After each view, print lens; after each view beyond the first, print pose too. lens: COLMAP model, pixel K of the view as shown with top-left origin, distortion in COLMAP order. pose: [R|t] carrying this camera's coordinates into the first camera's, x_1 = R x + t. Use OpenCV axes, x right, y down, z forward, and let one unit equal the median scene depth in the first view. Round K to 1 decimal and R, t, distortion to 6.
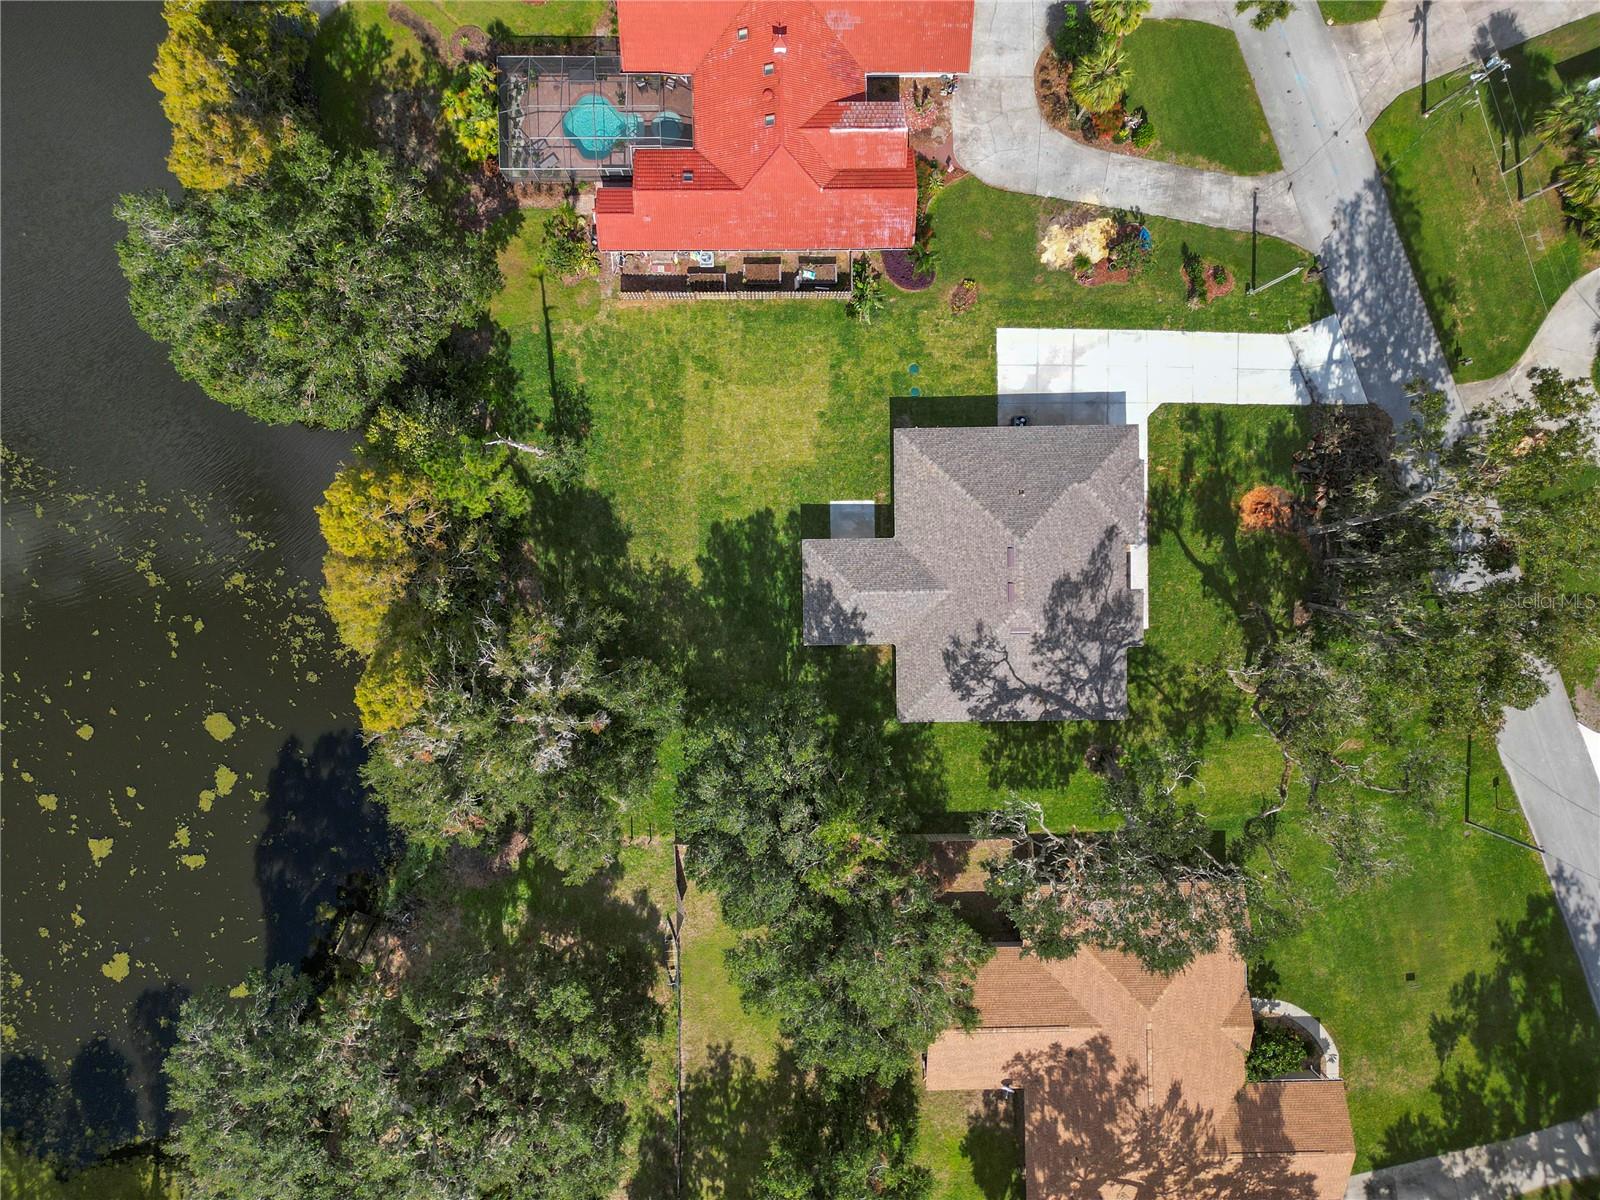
lens RADIAL K [[1120.6, 0, 800.0], [0, 1120.6, 600.0], [0, 0, 1]] dist [0.071630, -0.070726]
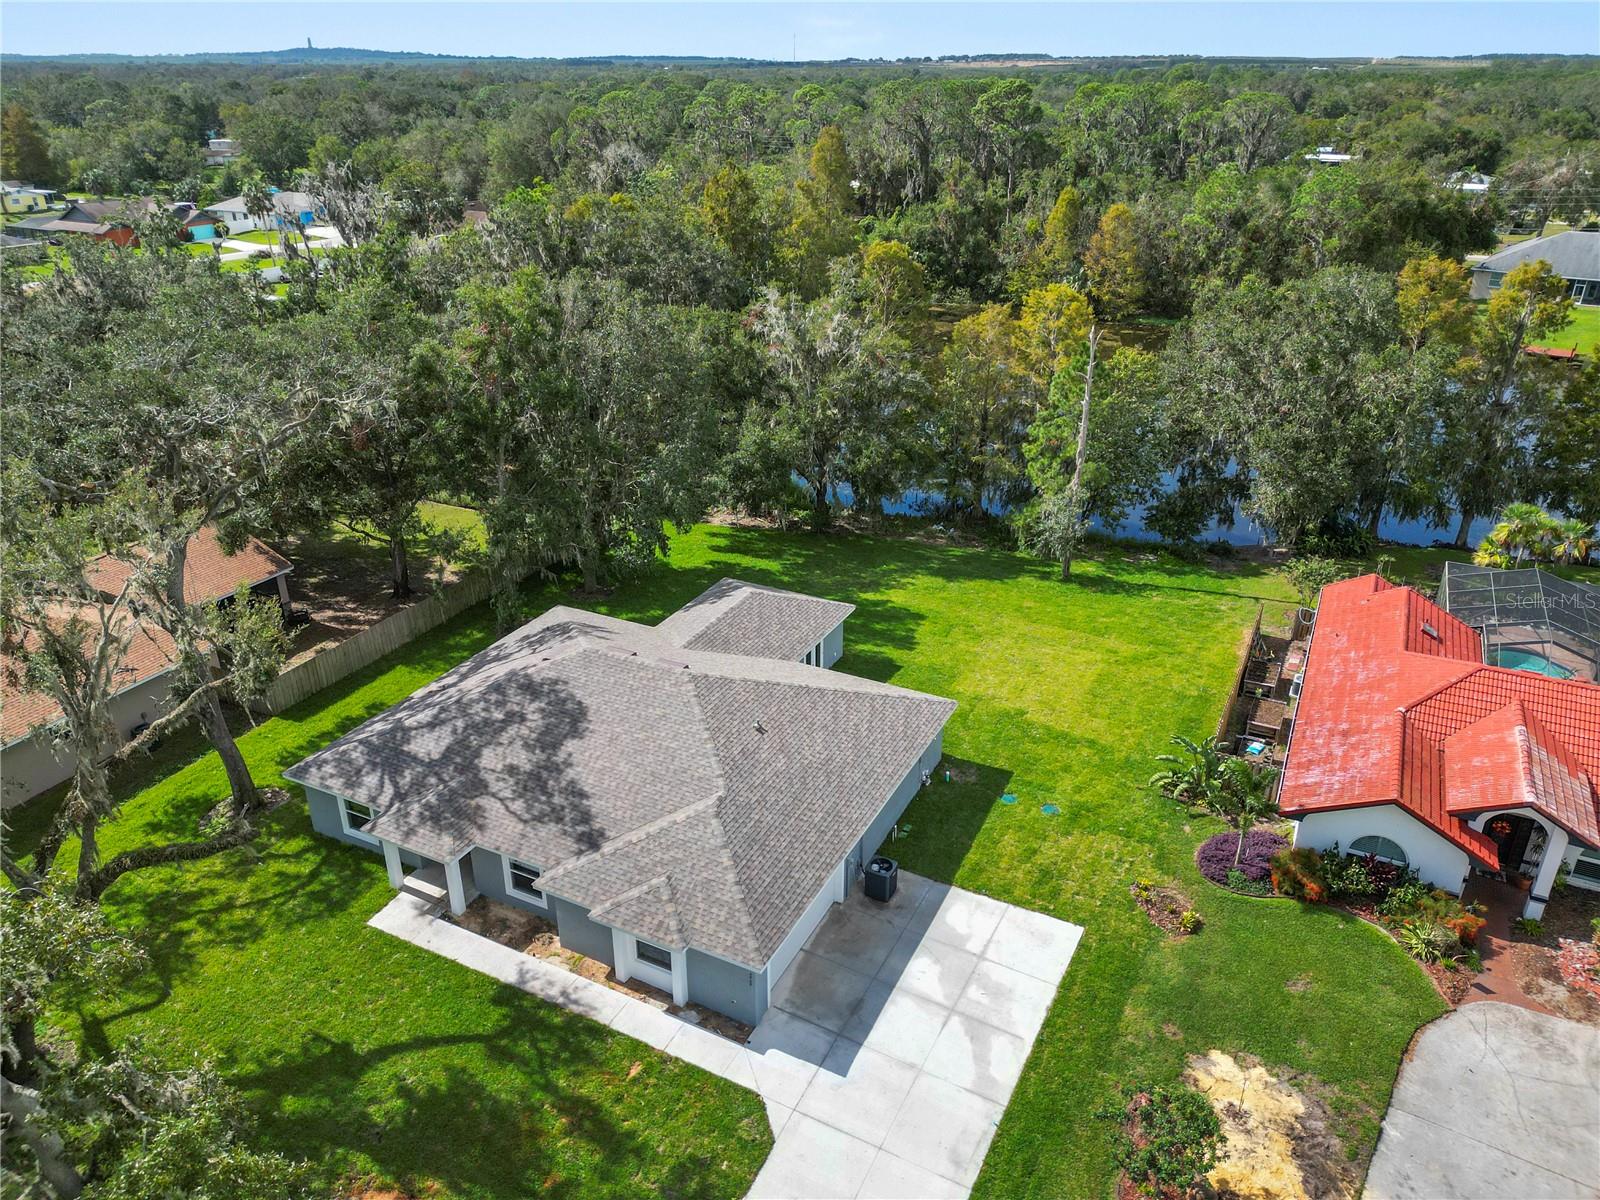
lens RADIAL K [[1120.6, 0, 800.0], [0, 1120.6, 600.0], [0, 0, 1]] dist [0.071630, -0.070726]
pose [[-0.464167, 0.351183, -0.813154, 0.562613], [-0.884606, -0.230386, 0.405455, -0.294122], [-0.044950, 0.907520, 0.417597, 0.677585]]
